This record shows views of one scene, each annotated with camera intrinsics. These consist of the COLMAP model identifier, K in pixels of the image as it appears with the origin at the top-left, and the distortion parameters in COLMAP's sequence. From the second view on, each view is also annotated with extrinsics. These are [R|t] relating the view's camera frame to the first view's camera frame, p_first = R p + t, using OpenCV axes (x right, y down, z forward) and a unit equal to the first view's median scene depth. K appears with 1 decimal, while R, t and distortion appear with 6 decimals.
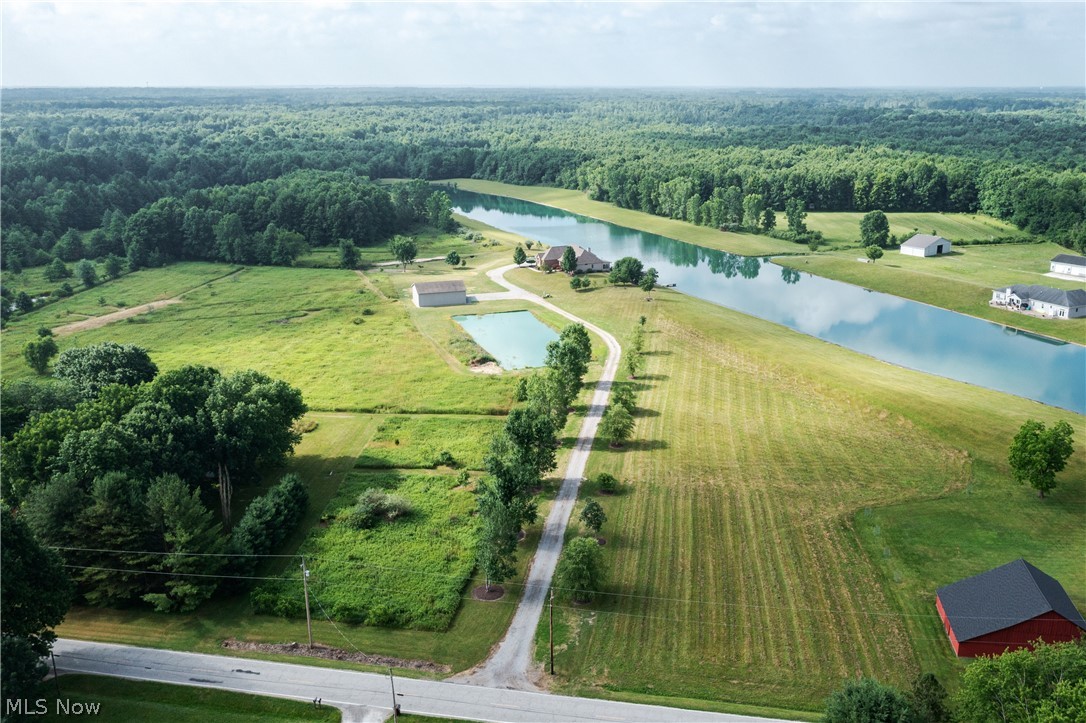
lens RADIAL K [[954.2, 0, 587.7], [0, 954.2, 361.9], [0, 0, 1]] dist [-0.006890, 0.000880]
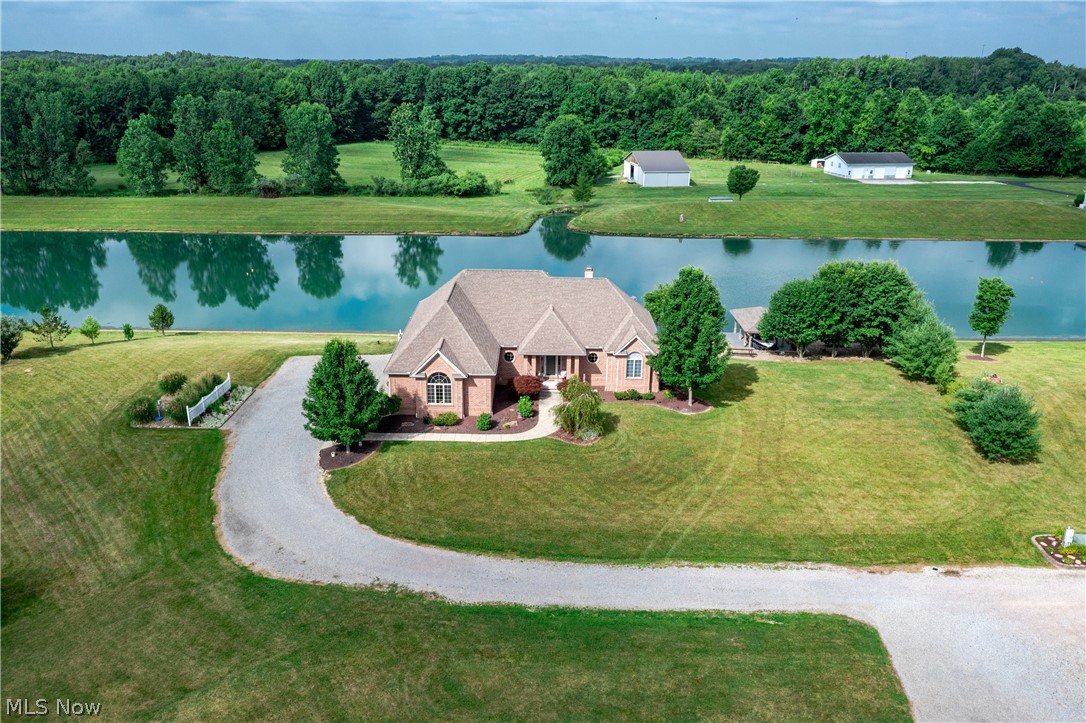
lens RADIAL K [[909.2, 0, 543.0], [0, 909.2, 361.5], [0, 0, 1]] dist [-0.001373, 0.002394]
pose [[0.444500, -0.269039, 0.854422, -0.188341], [0.238362, 0.954967, 0.176694, -0.131935], [-0.863483, 0.125121, 0.488612, 0.854596]]
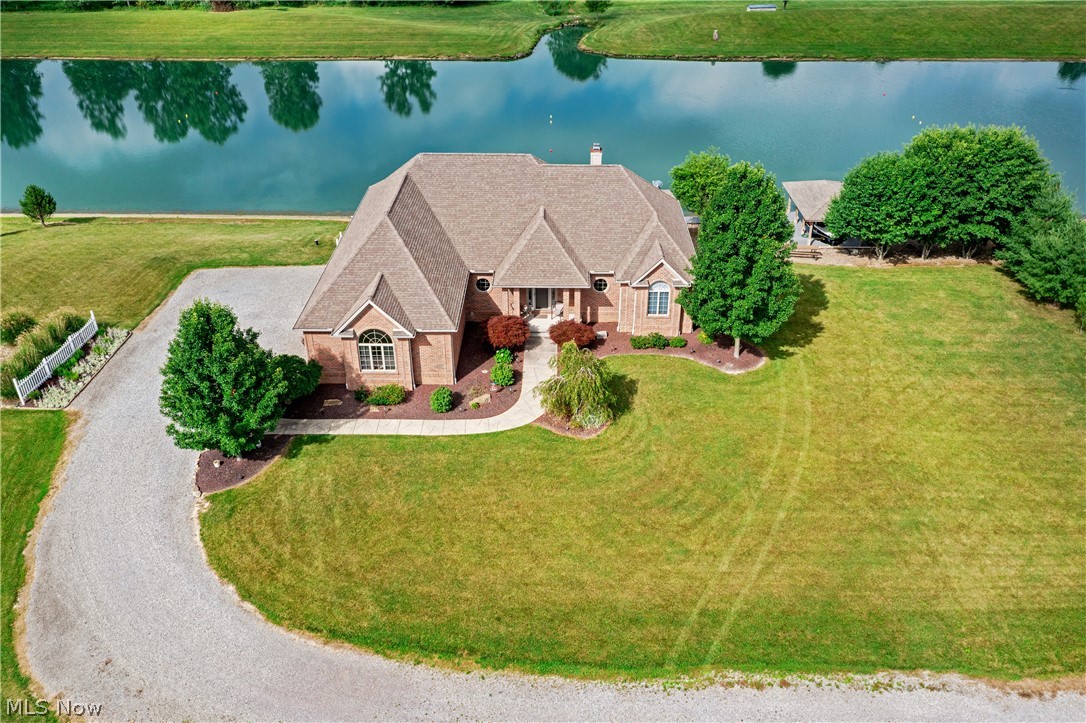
lens RADIAL K [[899.7, 0, 559.6], [0, 899.7, 352.4], [0, 0, 1]] dist [0.001934, 0.000633]
pose [[0.444911, -0.442512, 0.778612, -0.131355], [0.246277, 0.896334, 0.368691, -0.138729], [-0.861047, 0.027720, 0.507770, 0.876307]]
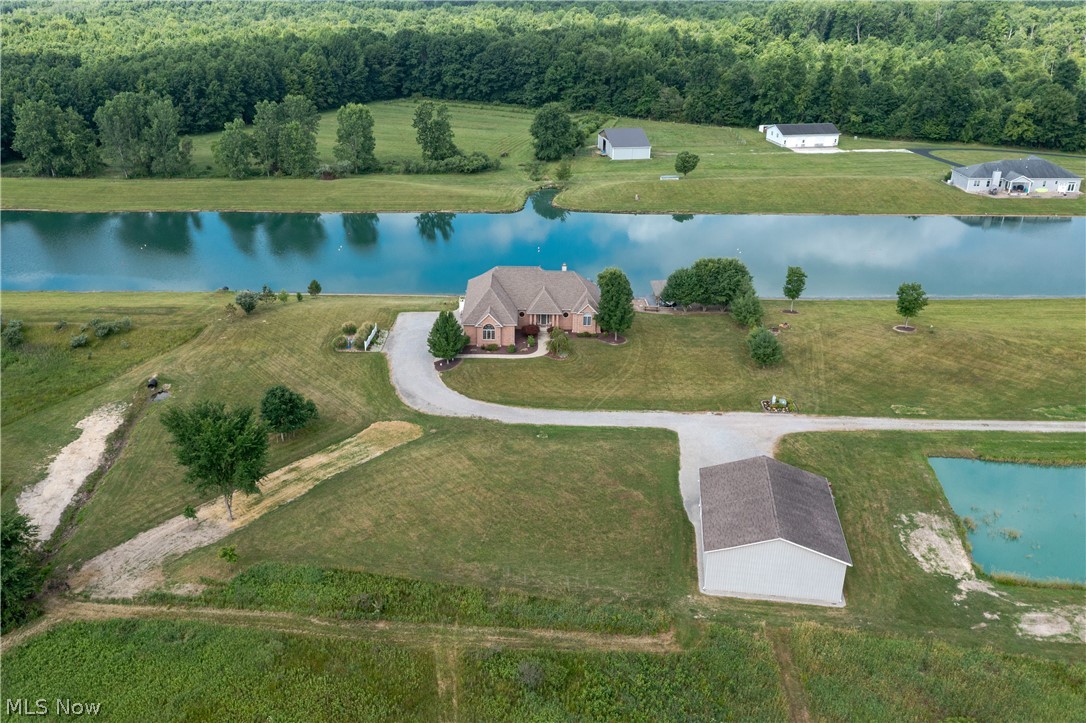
lens RADIAL K [[972.1, 0, 497.1], [0, 972.1, 360.7], [0, 0, 1]] dist [-0.001578, 0.002216]
pose [[0.467643, -0.337482, 0.816955, -0.359625], [0.244827, 0.937537, 0.247150, -0.182939], [-0.849335, 0.084435, 0.521058, 0.759592]]
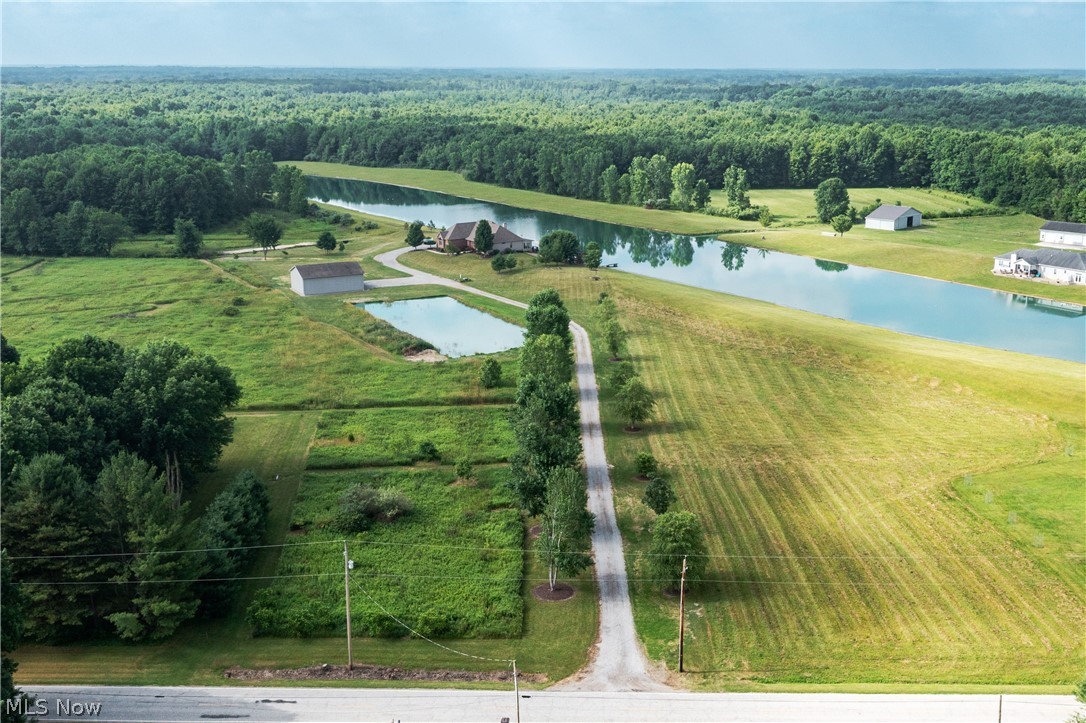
lens RADIAL K [[1181.9, 0, 604.5], [0, 1181.9, 363.3], [0, 0, 1]] dist [-0.006498, -0.001737]
pose [[0.986124, -0.037360, 0.161754, -0.076435], [0.043372, 0.998487, -0.033797, 0.032886], [-0.160246, 0.040343, 0.986252, 0.014738]]
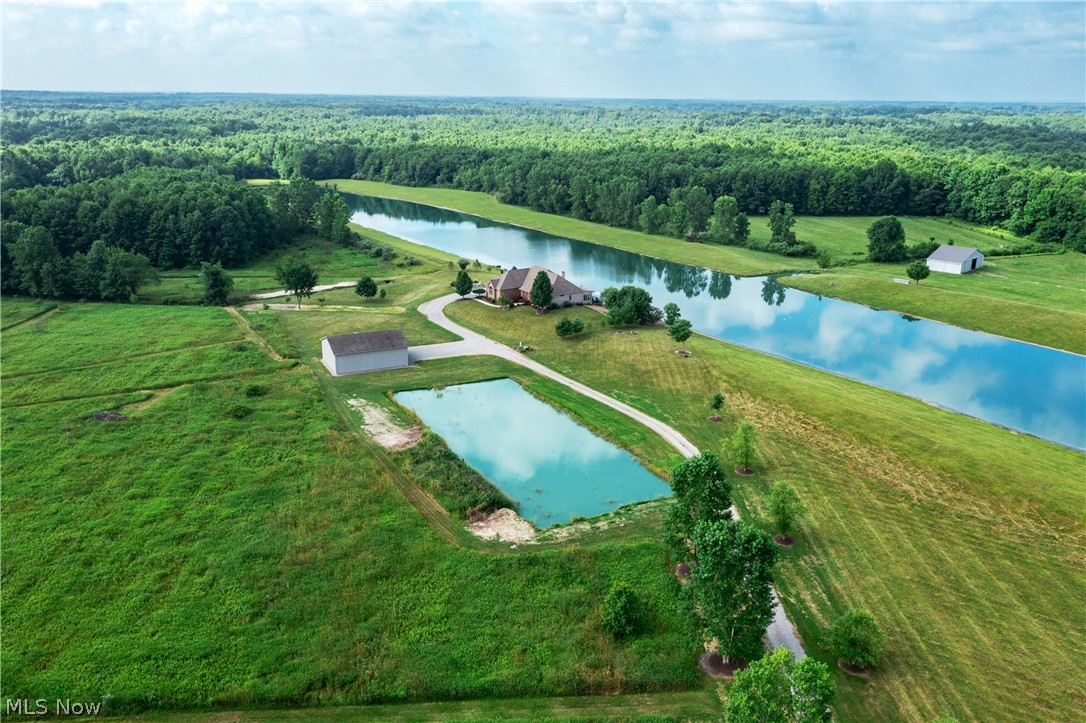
lens RADIAL K [[863.9, 0, 543.0], [0, 863.9, 361.5], [0, 0, 1]] dist [-0.003623, 0.003255]
pose [[0.992042, -0.026134, 0.123163, -0.090287], [0.024260, 0.999566, 0.016693, -0.059551], [-0.123546, -0.013572, 0.992246, 0.334623]]
